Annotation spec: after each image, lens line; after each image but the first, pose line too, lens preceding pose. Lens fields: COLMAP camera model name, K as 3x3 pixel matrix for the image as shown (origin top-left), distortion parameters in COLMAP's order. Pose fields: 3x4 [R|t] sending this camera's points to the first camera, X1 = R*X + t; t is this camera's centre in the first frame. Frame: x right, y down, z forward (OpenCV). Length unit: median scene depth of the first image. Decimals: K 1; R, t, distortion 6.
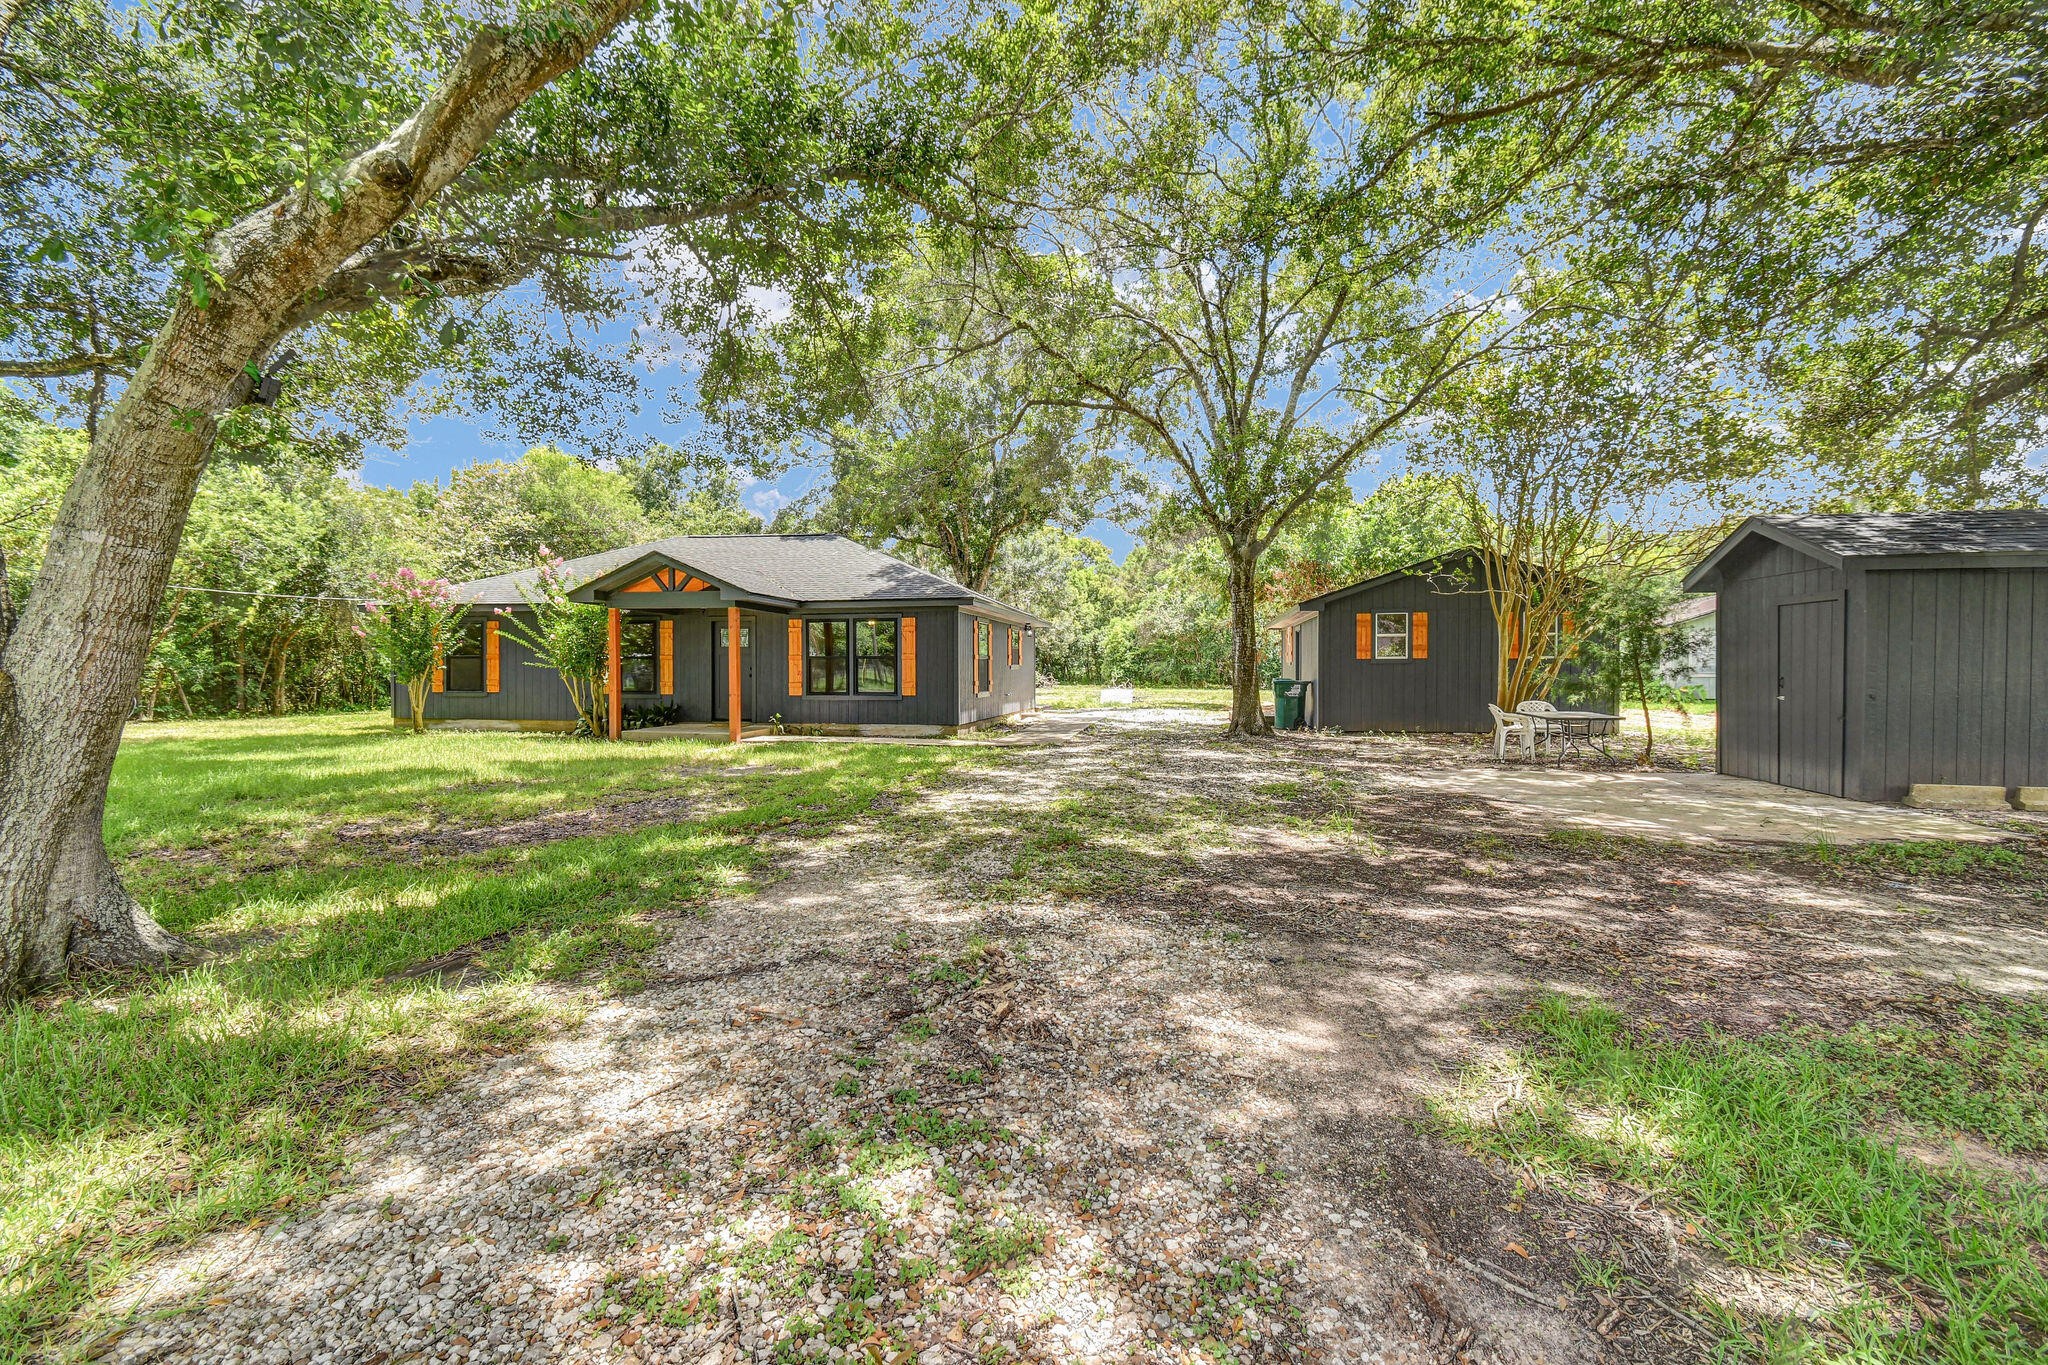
lens RADIAL K [[906.4, 0, 1023.4], [0, 906.4, 682.4], [0, 0, 1]] dist [0.003515, -0.002880]
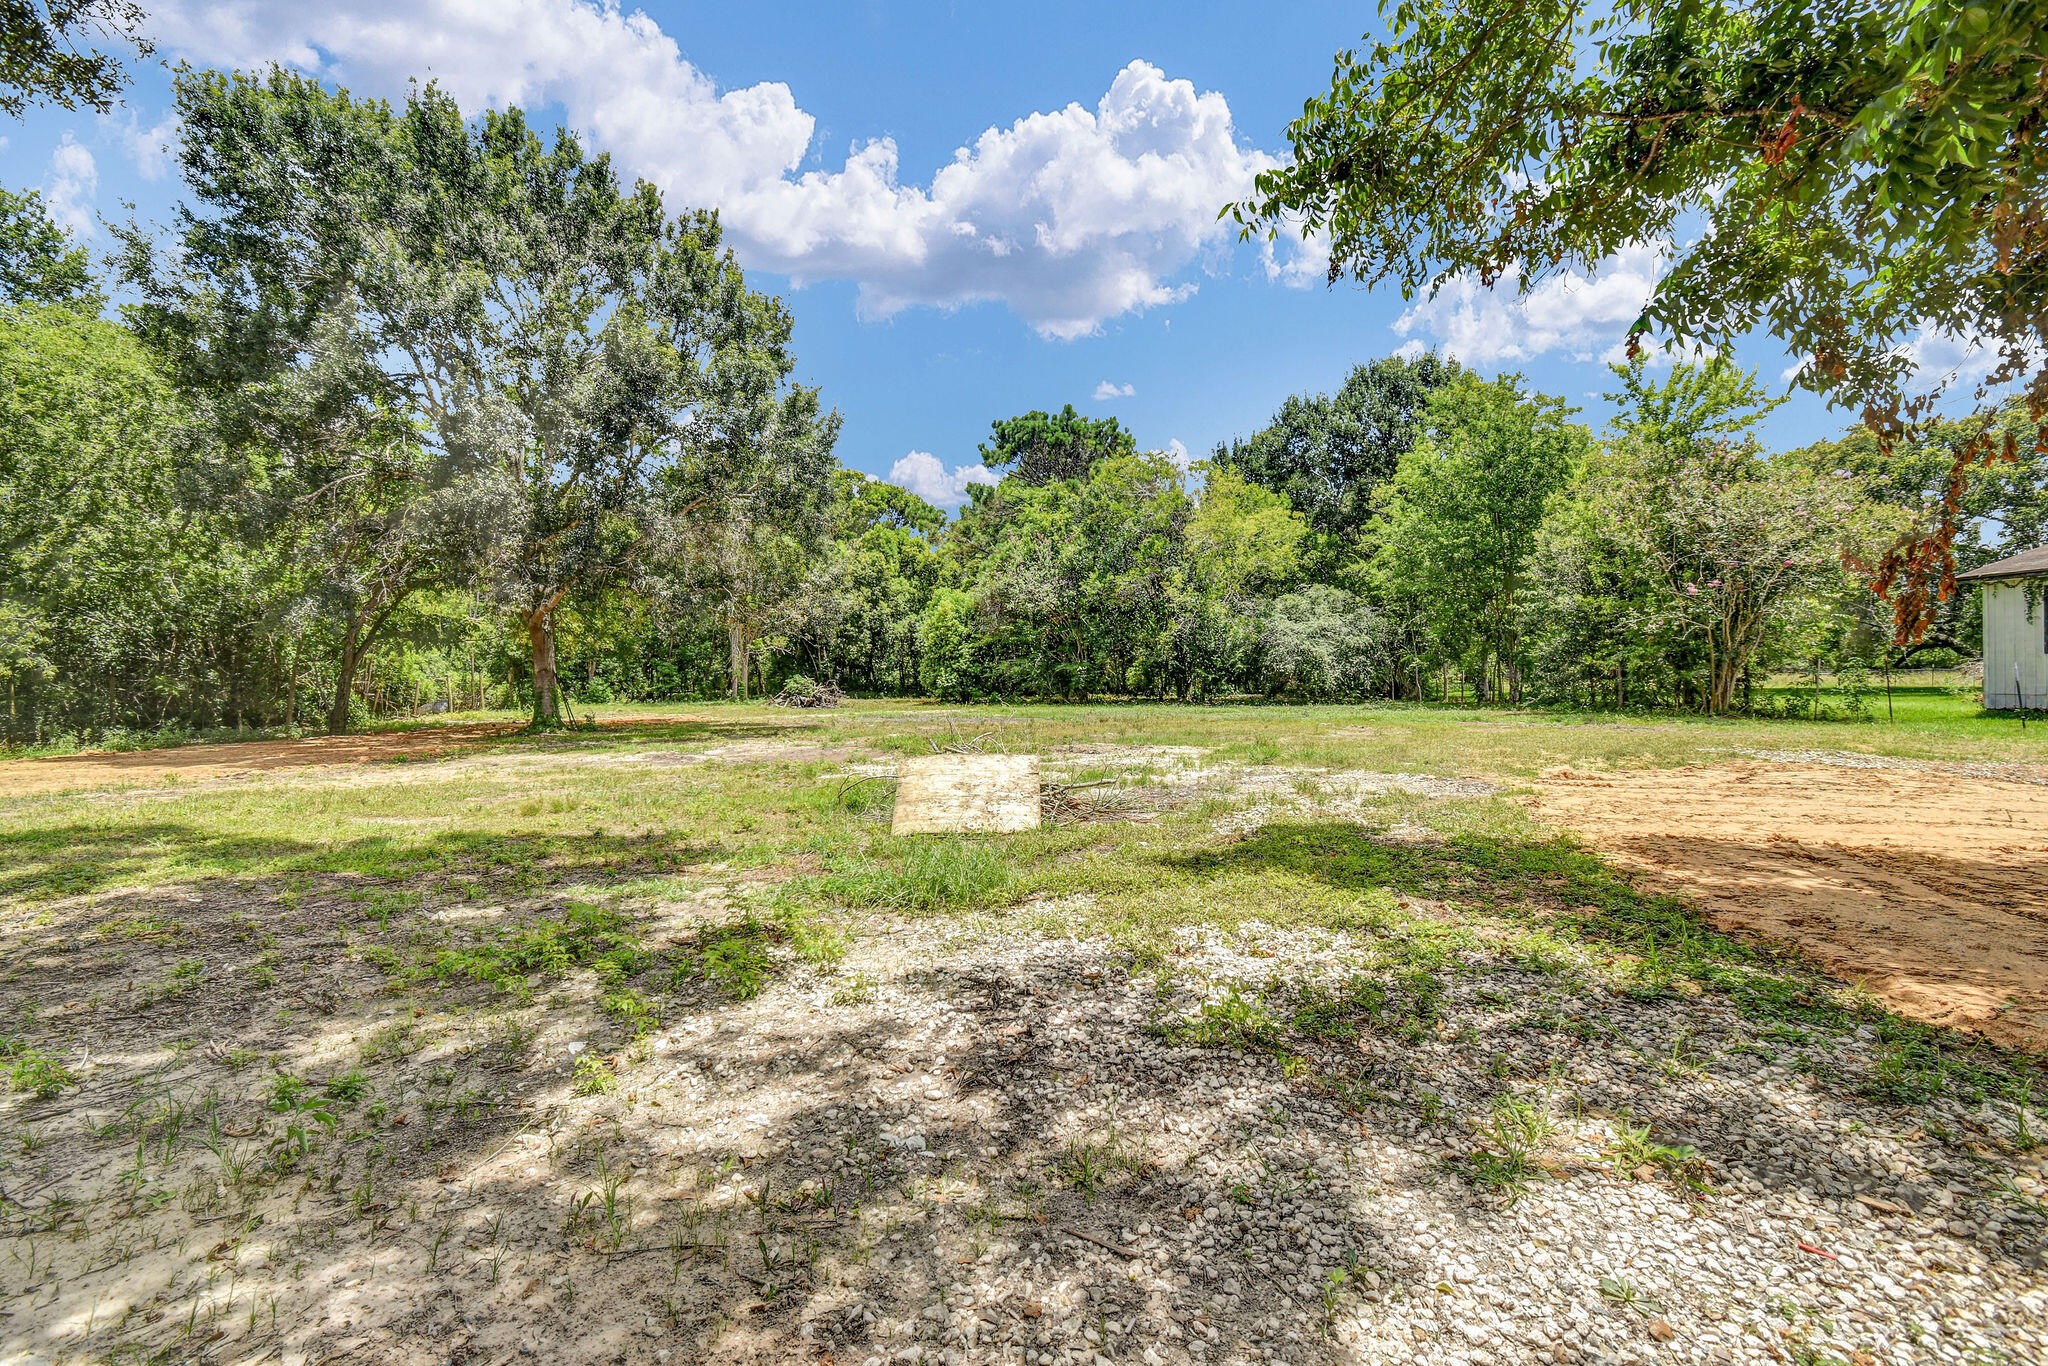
lens RADIAL K [[906.4, 0, 1021.9], [0, 906.4, 682.4], [0, 0, 1]] dist [0.003515, -0.002880]
pose [[0.981527, -0.017222, 0.190546, 0.037140], [0.018211, 0.999828, -0.003437, -0.004847], [-0.190454, 0.006843, 0.981672, 0.390893]]
